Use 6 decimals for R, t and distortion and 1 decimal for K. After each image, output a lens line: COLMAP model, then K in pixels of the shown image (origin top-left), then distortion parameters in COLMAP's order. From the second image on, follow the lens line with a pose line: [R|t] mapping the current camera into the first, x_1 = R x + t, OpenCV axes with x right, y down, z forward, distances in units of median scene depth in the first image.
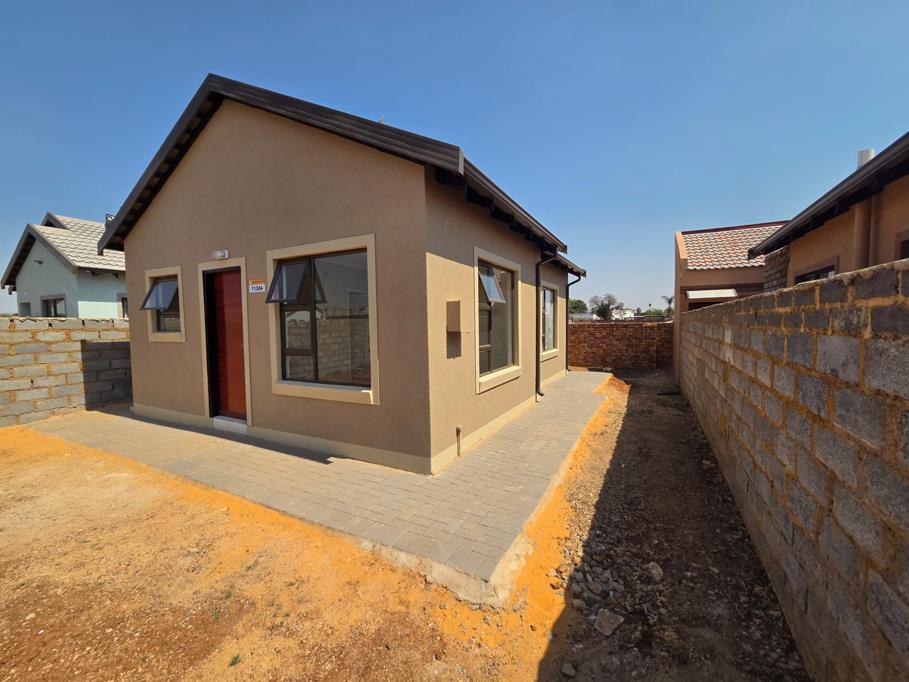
lens RADIAL K [[369.9, 0, 451.6], [0, 369.9, 338.0], [0, 0, 1]] dist [-0.000427, -0.001299]
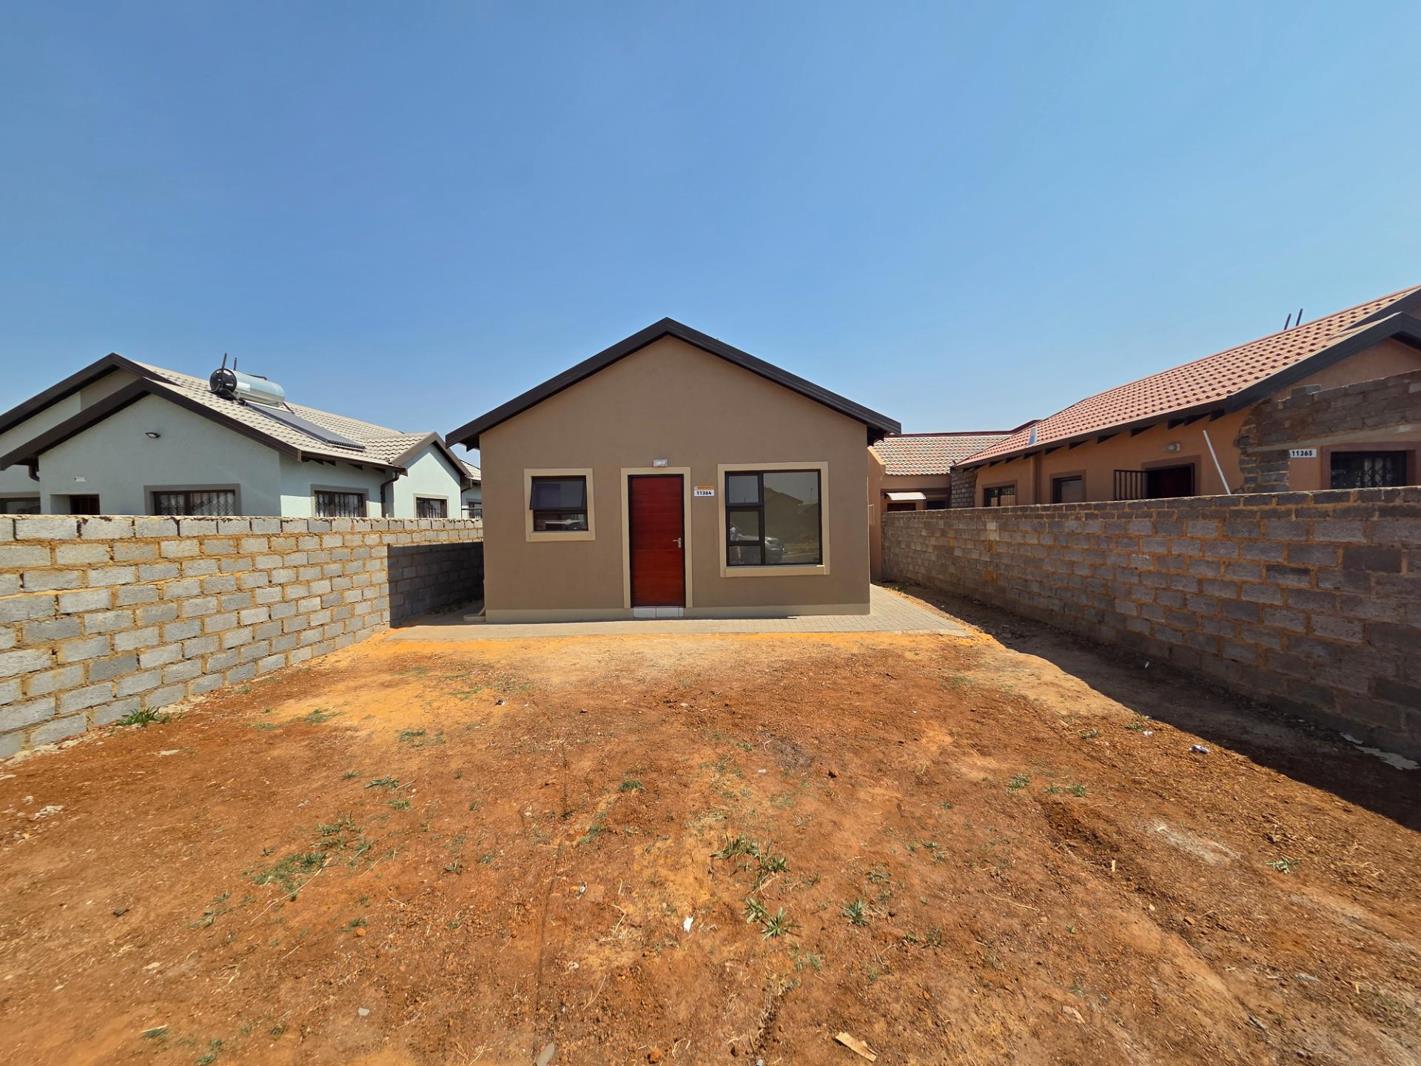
lens RADIAL K [[578.2, 0, 701.0], [0, 578.2, 520.5], [0, 0, 1]] dist [-0.000427, -0.001299]
pose [[0.899640, -0.005302, 0.436599, -1.806332], [0.026647, 0.998729, -0.042781, 0.053032], [-0.435818, 0.050122, 0.898638, -0.952896]]
